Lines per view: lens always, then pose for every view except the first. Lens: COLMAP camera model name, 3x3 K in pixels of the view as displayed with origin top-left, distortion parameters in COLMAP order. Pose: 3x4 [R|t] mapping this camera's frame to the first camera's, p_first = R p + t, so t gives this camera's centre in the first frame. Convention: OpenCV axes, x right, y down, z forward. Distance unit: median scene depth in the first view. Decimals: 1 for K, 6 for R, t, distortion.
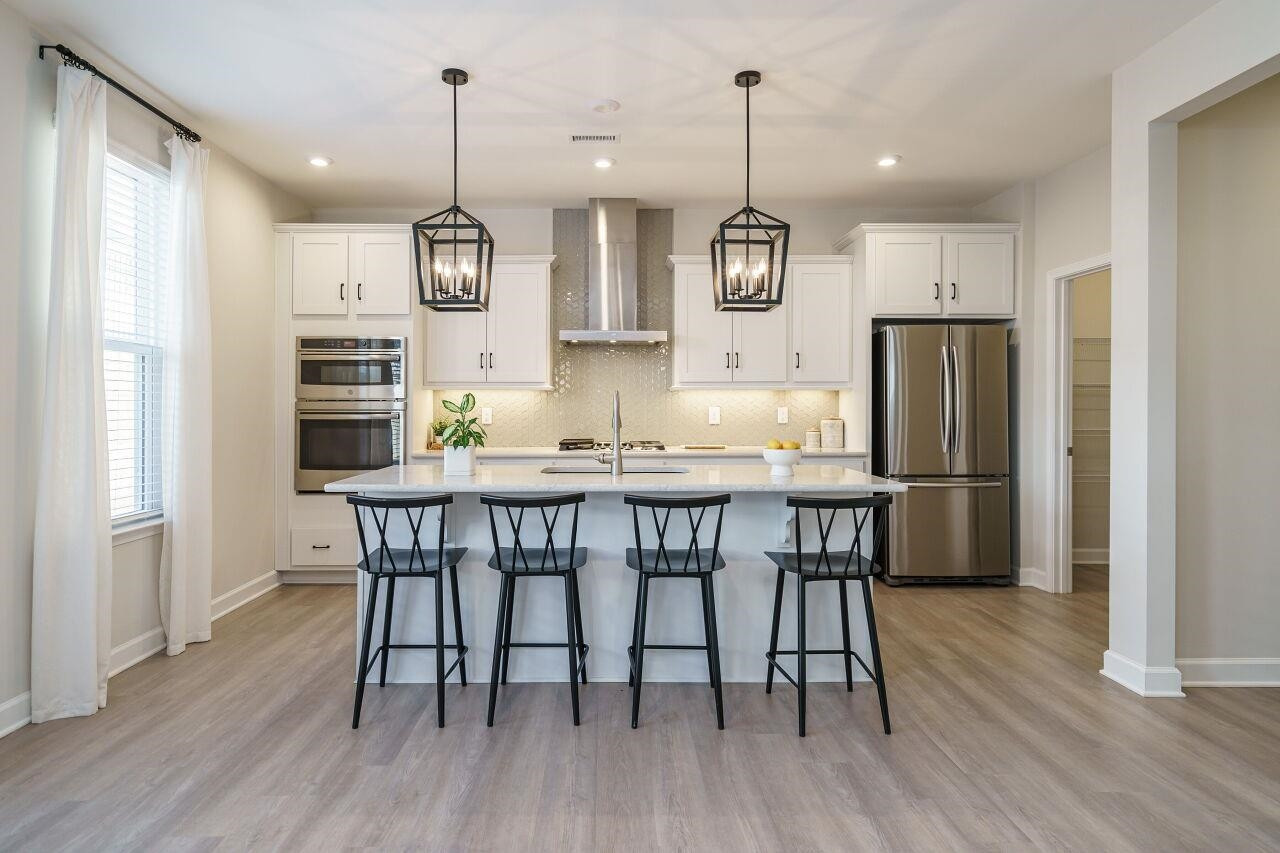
lens RADIAL K [[655.0, 0, 617.2], [0, 655.0, 409.9], [0, 0, 1]] dist [0.004732, 0.000868]
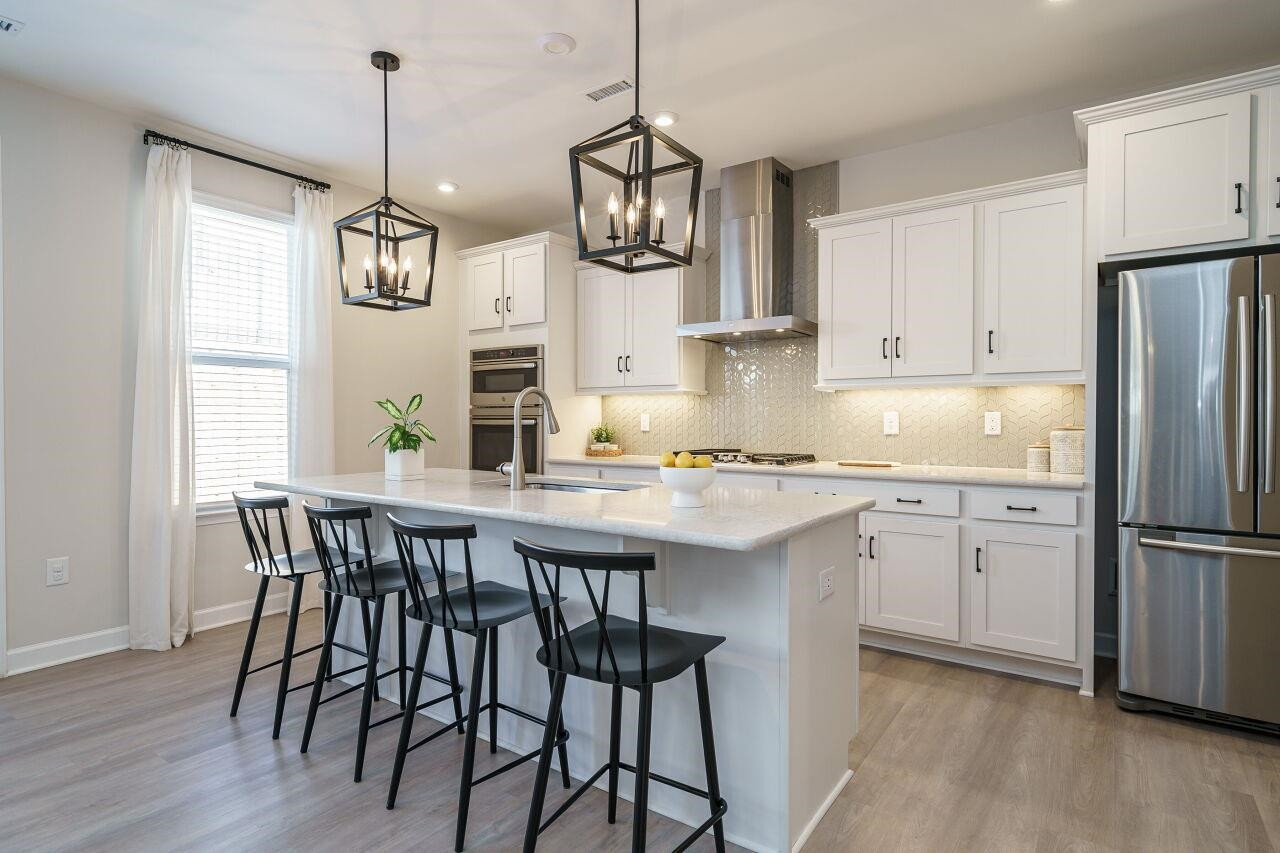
lens RADIAL K [[628.9, 0, 643.3], [0, 628.9, 425.2], [0, 0, 1]] dist [0.004148, 0.000939]
pose [[0.834223, 0.005984, -0.551395, 0.352021], [-0.003120, 0.999976, 0.006131, 0.008331], [0.551418, -0.003395, 0.834222, 0.269428]]
